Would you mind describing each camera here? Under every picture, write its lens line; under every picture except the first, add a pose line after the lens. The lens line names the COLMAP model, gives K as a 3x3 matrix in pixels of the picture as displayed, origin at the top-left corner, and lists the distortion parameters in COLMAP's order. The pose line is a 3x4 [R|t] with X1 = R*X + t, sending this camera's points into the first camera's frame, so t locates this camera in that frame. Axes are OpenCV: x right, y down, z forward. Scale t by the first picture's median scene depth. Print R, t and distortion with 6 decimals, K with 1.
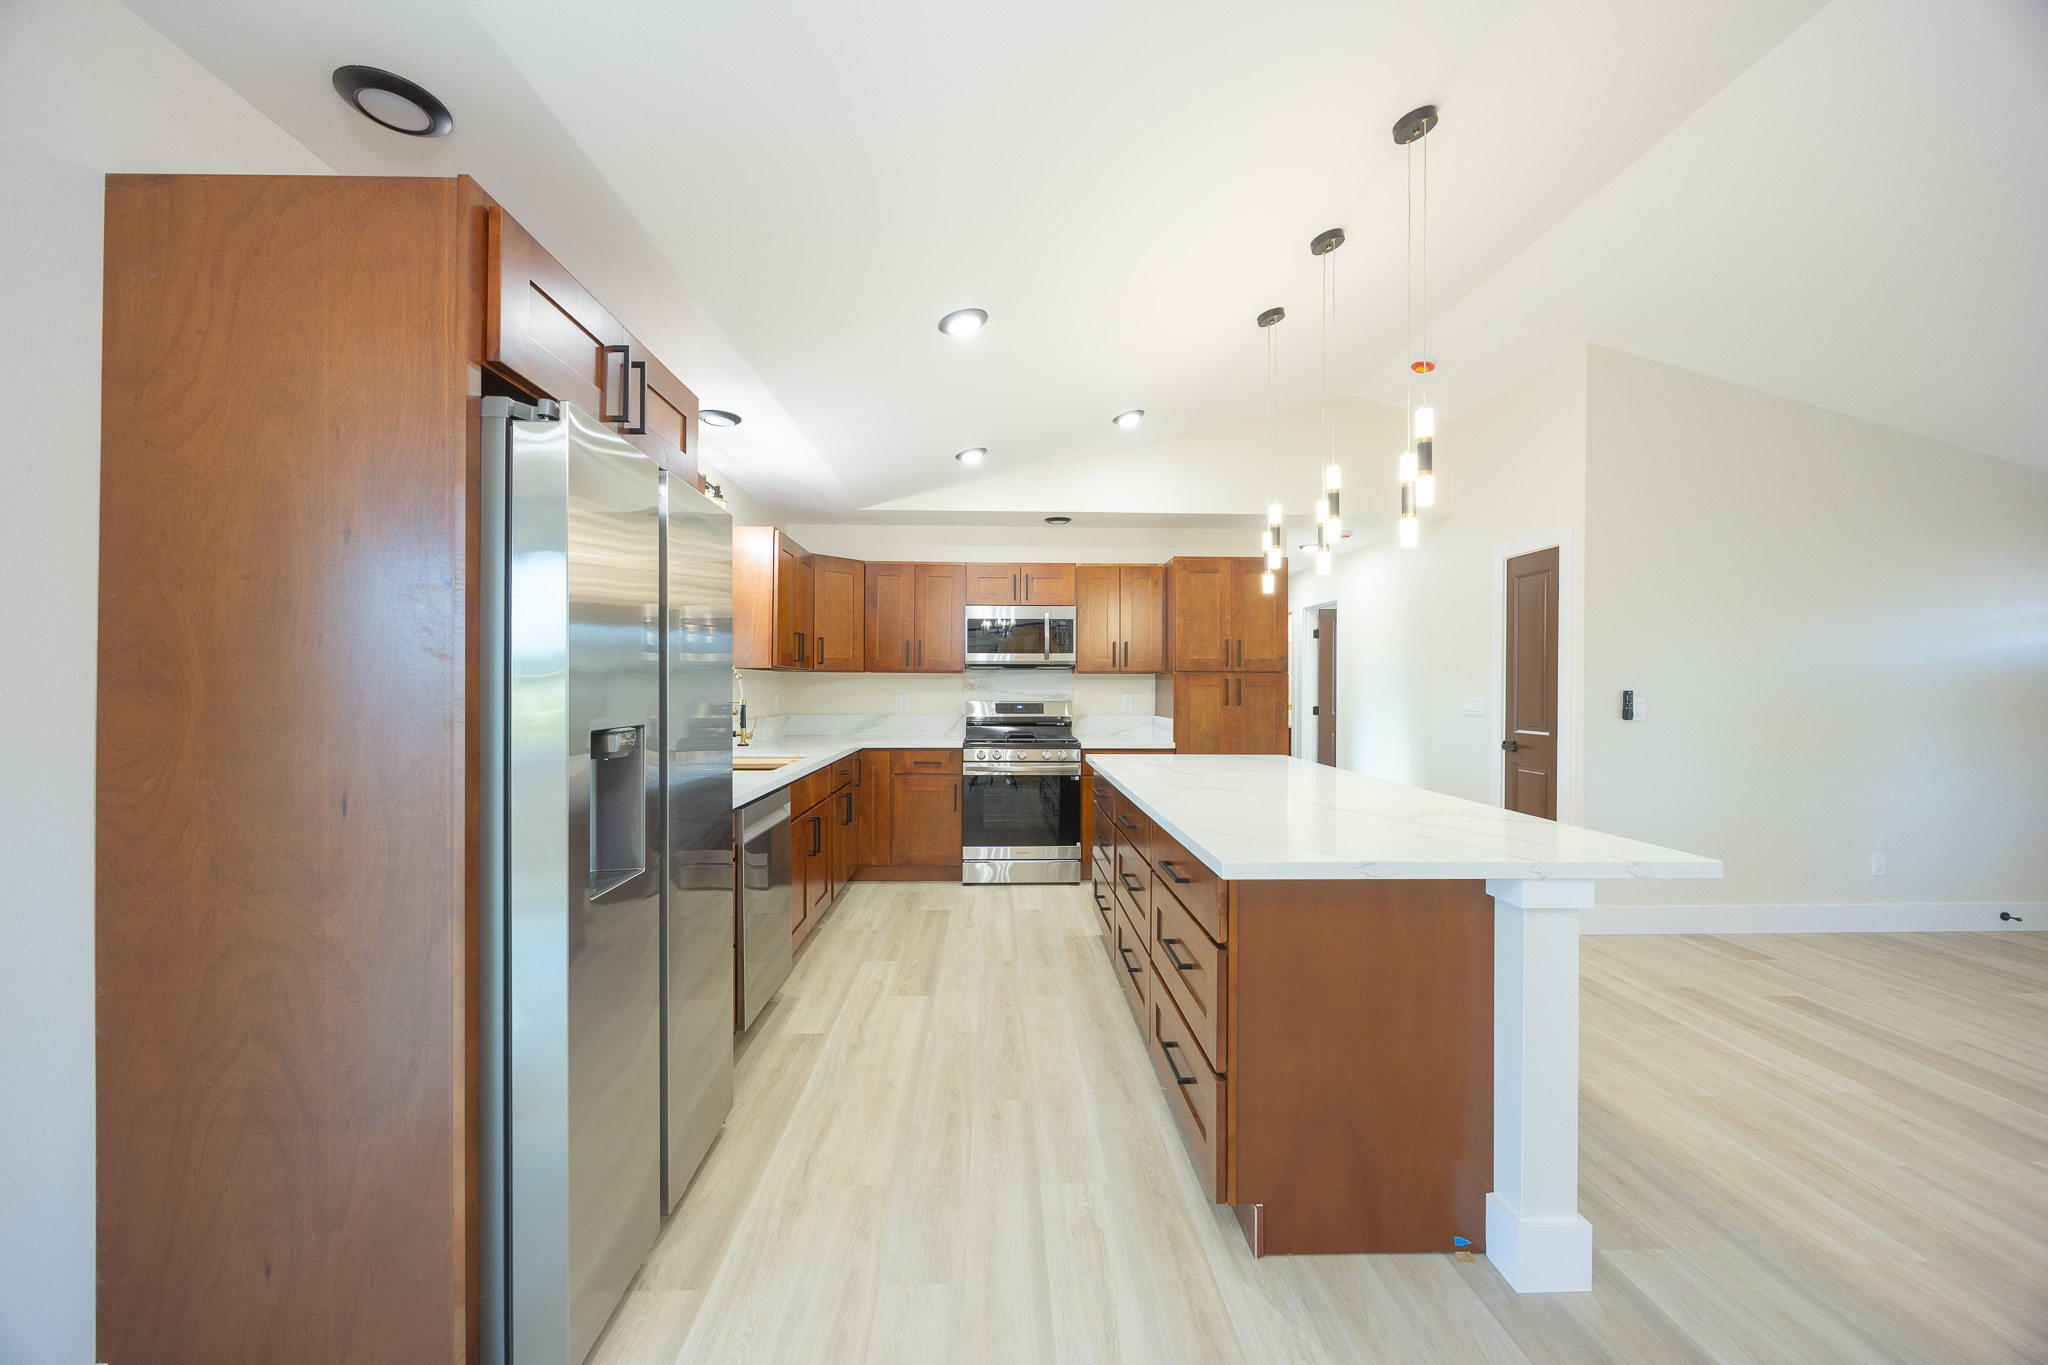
lens RADIAL K [[782.3, 0, 1013.2], [0, 782.3, 681.5], [0, 0, 1]] dist [-0.004682, 0.000666]
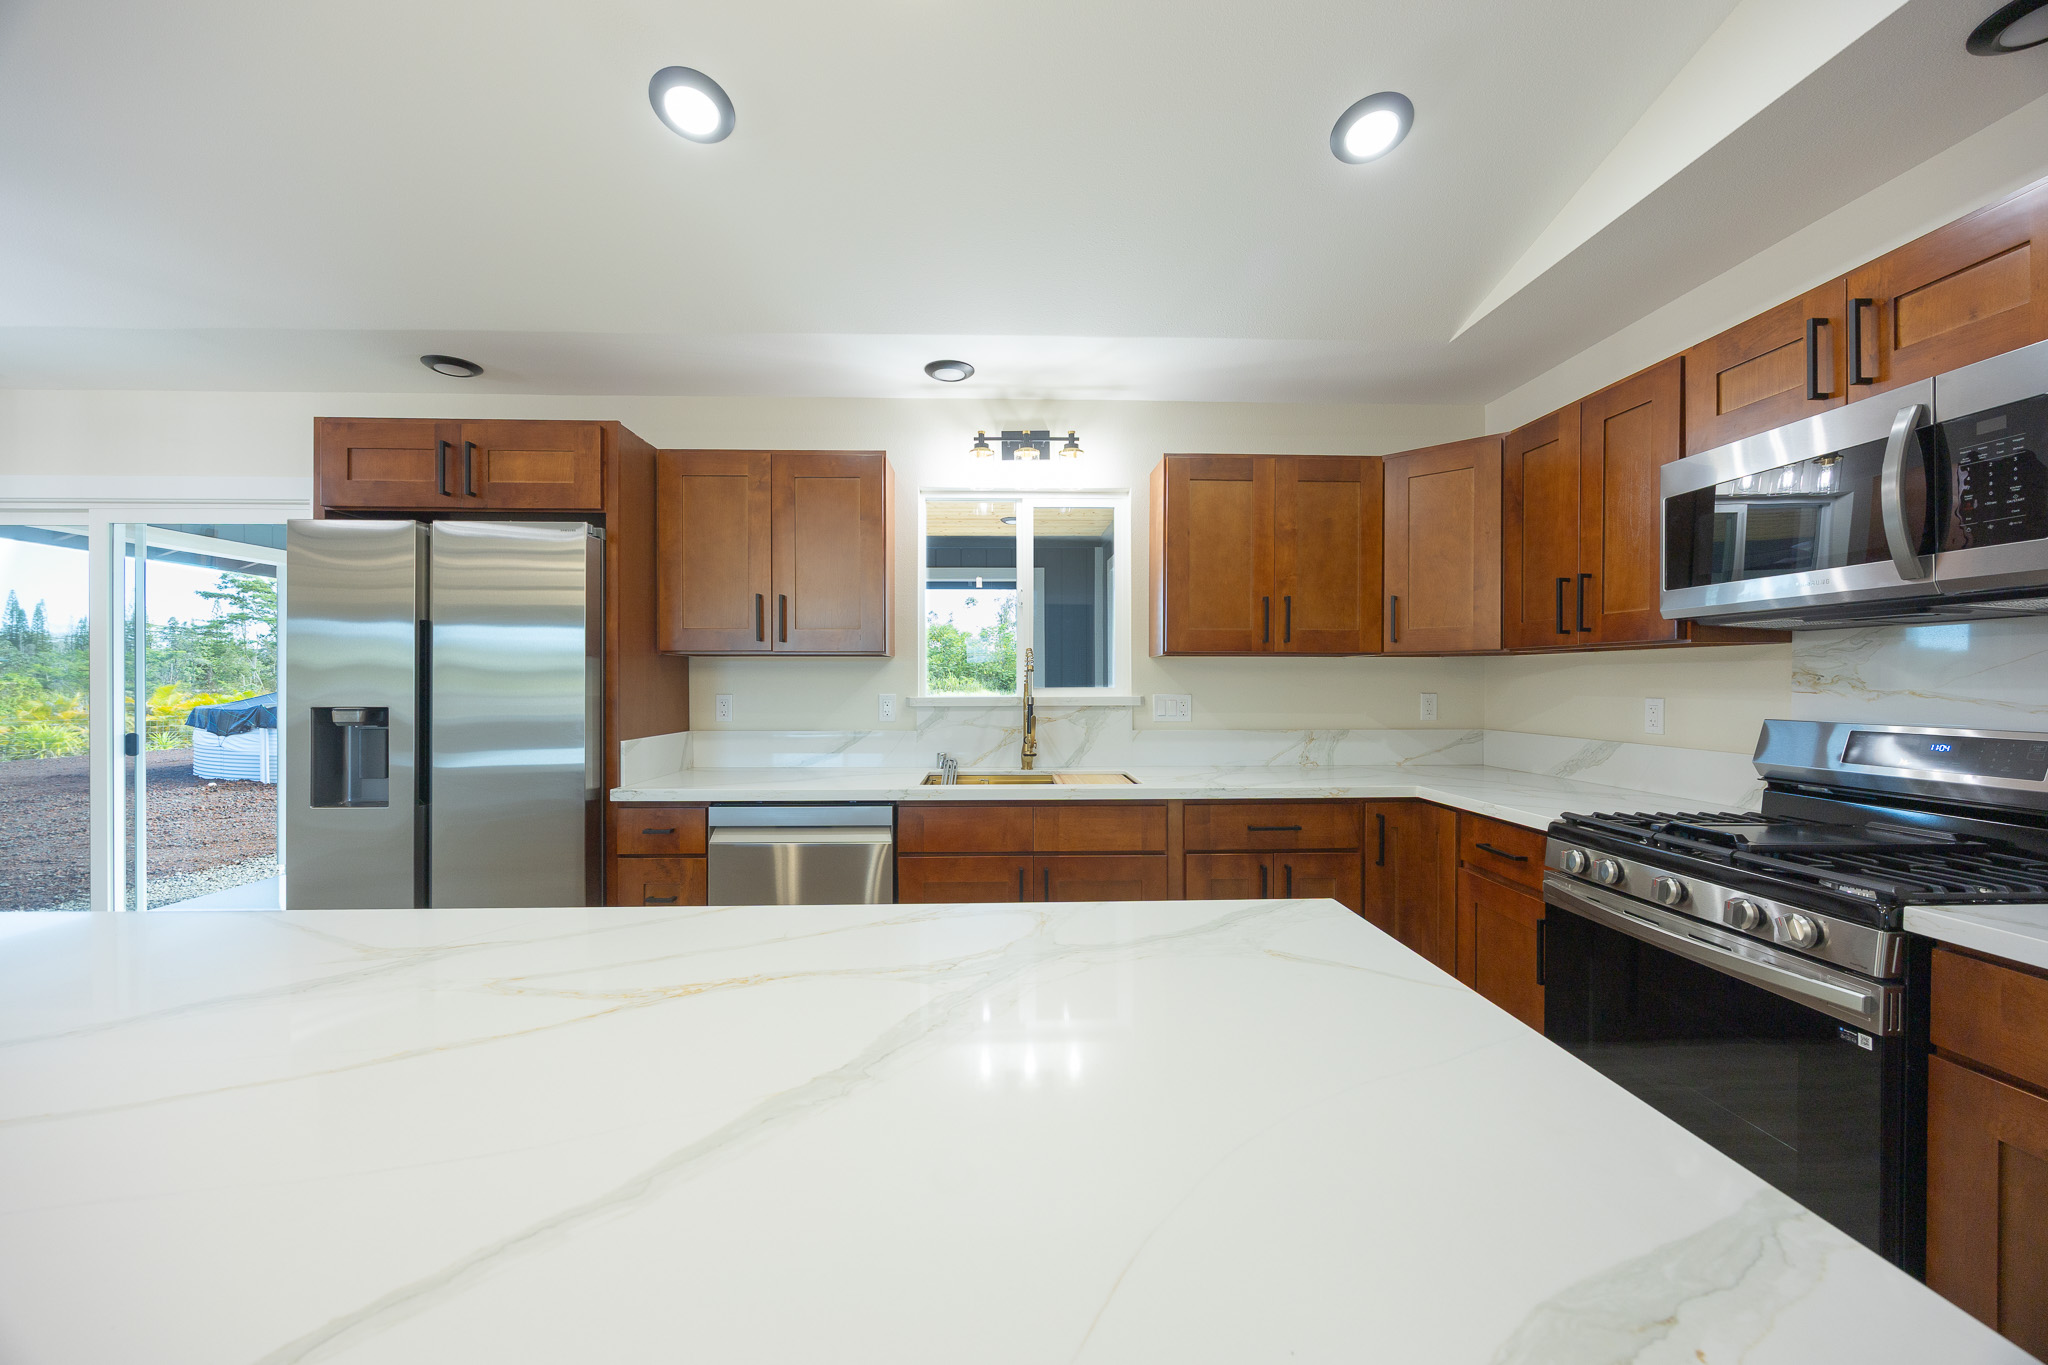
lens RADIAL K [[782.3, 0, 1026.3], [0, 782.3, 682.9], [0, 0, 1]] dist [-0.004682, 0.000666]
pose [[0.002996, -0.002519, -0.999992, 0.520643], [0.006724, 0.999974, -0.002499, 0.011234], [0.999973, -0.006717, 0.003013, 1.149988]]
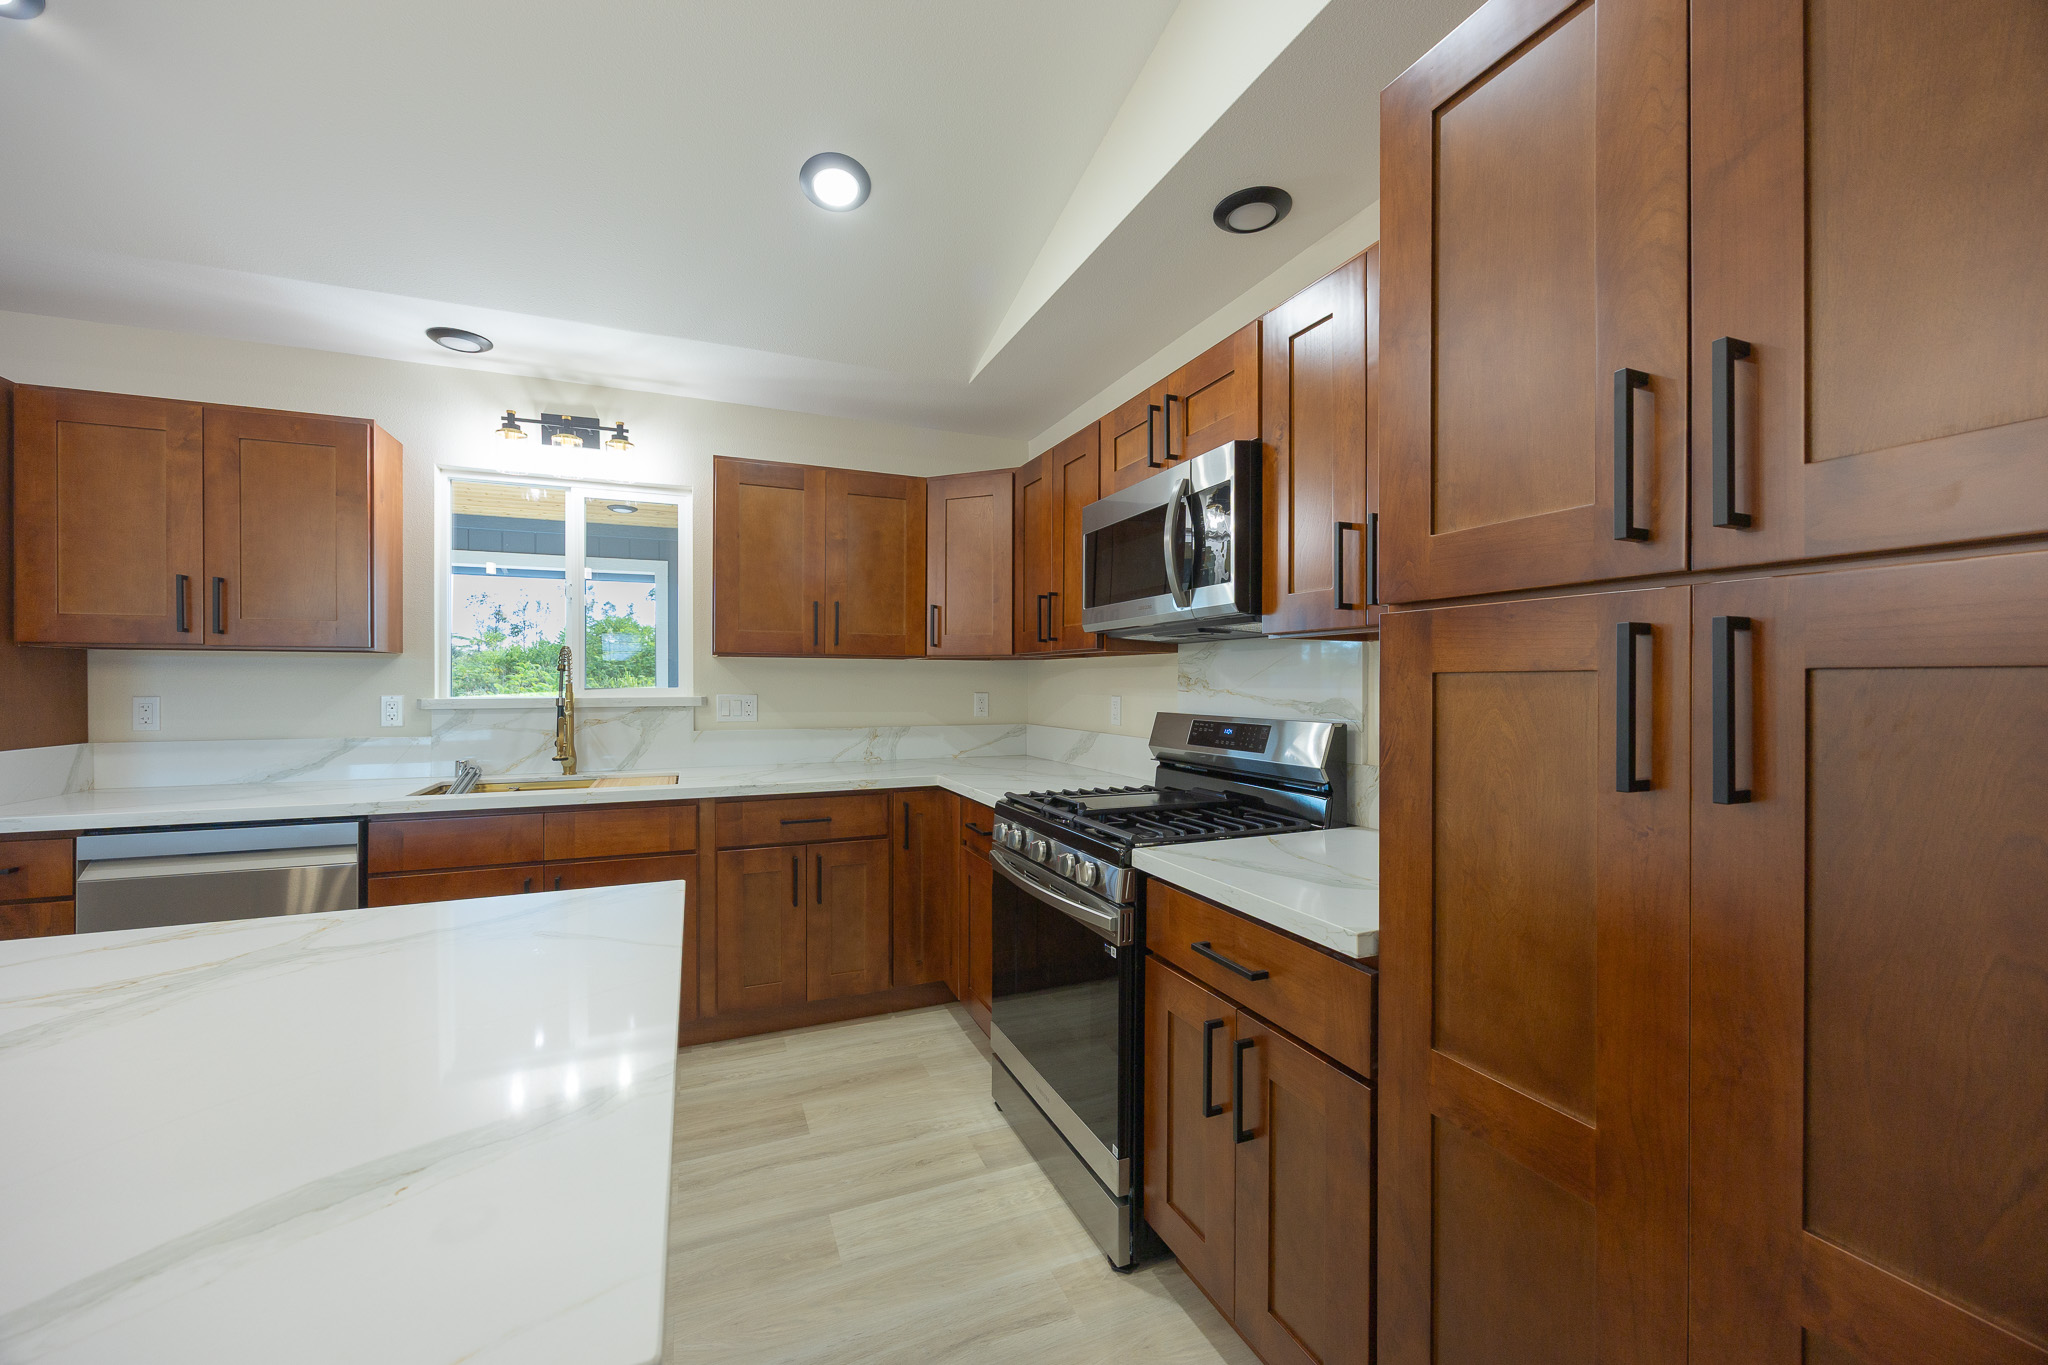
lens RADIAL K [[782.3, 0, 1026.5], [0, 782.3, 685.1], [0, 0, 1]] dist [-0.004682, 0.000666]
pose [[0.358805, 0.000431, -0.933413, 0.600282], [0.006006, 0.999978, 0.002771, 0.011921], [0.933393, -0.006601, 0.358794, 1.329805]]
